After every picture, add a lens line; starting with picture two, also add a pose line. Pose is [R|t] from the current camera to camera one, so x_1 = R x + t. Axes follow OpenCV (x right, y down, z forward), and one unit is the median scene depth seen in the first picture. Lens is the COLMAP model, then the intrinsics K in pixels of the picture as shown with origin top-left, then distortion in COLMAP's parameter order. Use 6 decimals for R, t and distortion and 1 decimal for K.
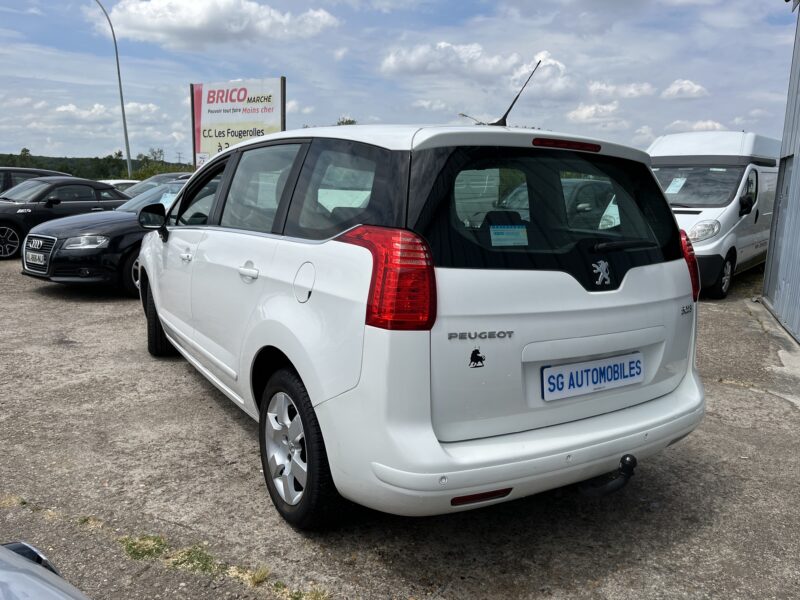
lens RADIAL K [[609.7, 0, 397.1], [0, 609.7, 302.0], [0, 0, 1]] dist [0.069220, -0.100550]
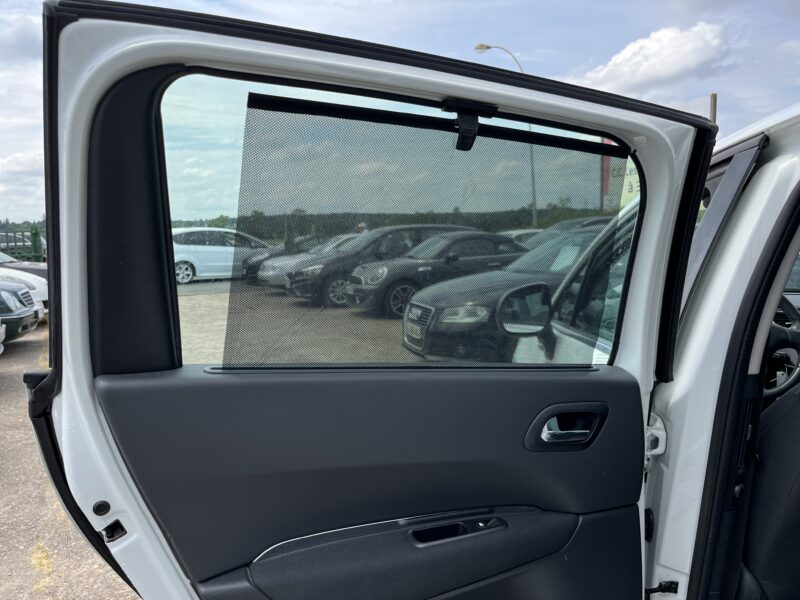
lens RADIAL K [[609.7, 0, 397.1], [0, 609.7, 302.0], [0, 0, 1]] dist [0.069220, -0.100550]
pose [[0.806753, 0.011780, -0.590772, -0.070186], [-0.052500, 0.997276, -0.051807, -0.042709], [0.588552, 0.072811, 0.805174, 0.200159]]
